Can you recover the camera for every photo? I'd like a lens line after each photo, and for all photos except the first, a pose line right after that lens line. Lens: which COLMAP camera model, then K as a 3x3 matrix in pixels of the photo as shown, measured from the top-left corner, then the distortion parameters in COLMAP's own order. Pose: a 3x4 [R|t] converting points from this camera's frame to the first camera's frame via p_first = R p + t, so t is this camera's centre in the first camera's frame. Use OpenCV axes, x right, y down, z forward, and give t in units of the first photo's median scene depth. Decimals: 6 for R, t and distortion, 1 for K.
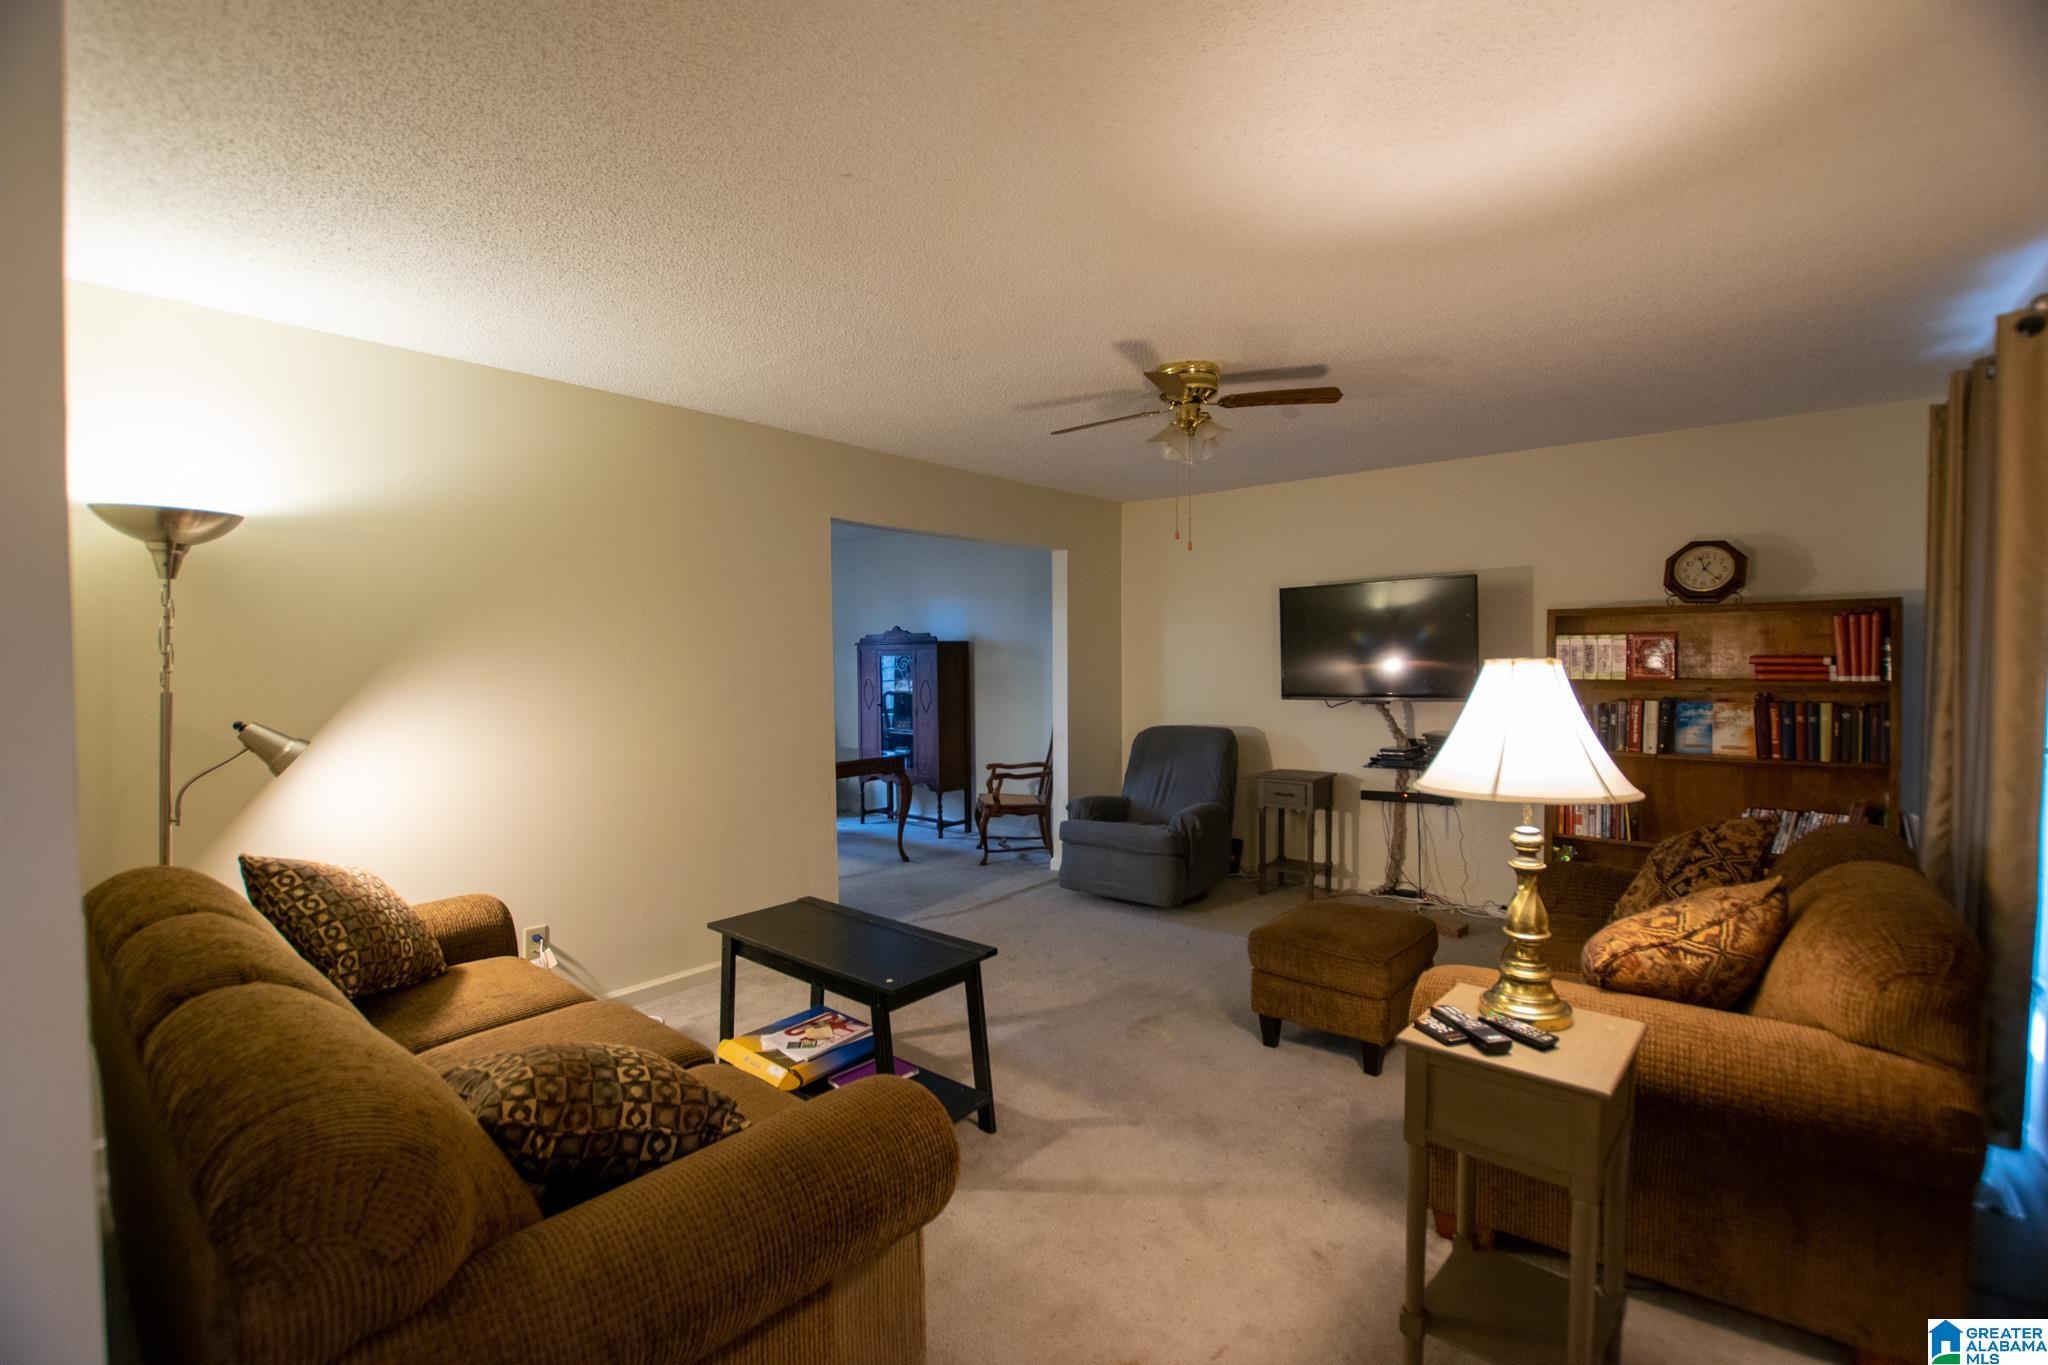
lens RADIAL K [[901.3, 0, 1024.0], [0, 901.3, 682.5], [0, 0, 1]] dist [-0.034688, 0.004944]
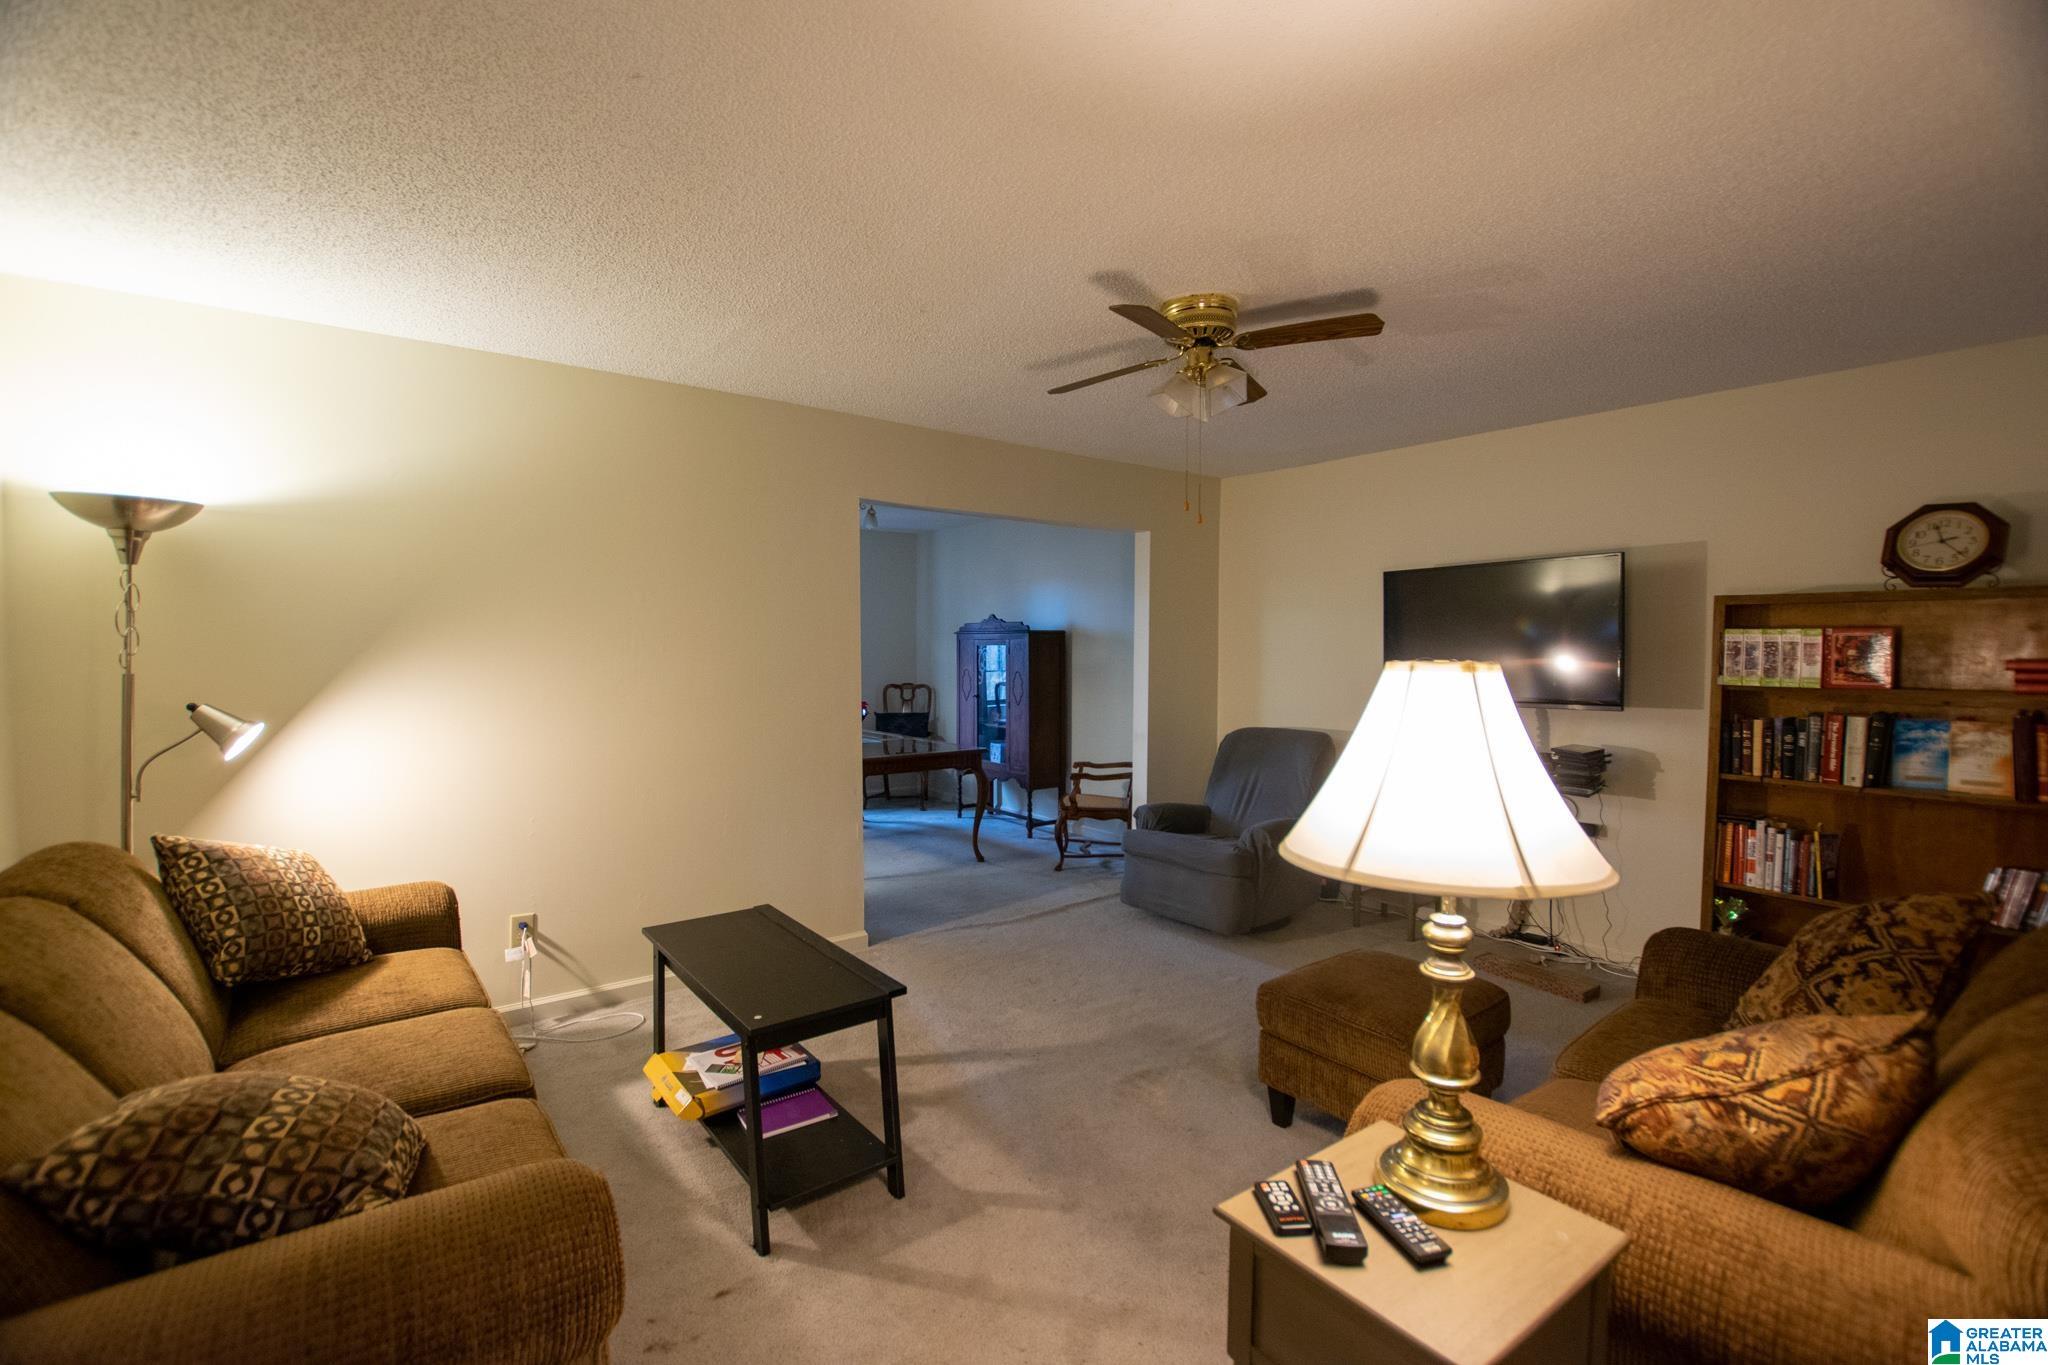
lens RADIAL K [[901.3, 0, 1024.0], [0, 901.3, 682.5], [0, 0, 1]] dist [-0.034688, 0.004944]
pose [[0.978166, 0.019517, -0.206908, 0.240087], [-0.017217, 0.999768, 0.012911, -0.008434], [0.207112, -0.009067, 0.978275, 0.175650]]
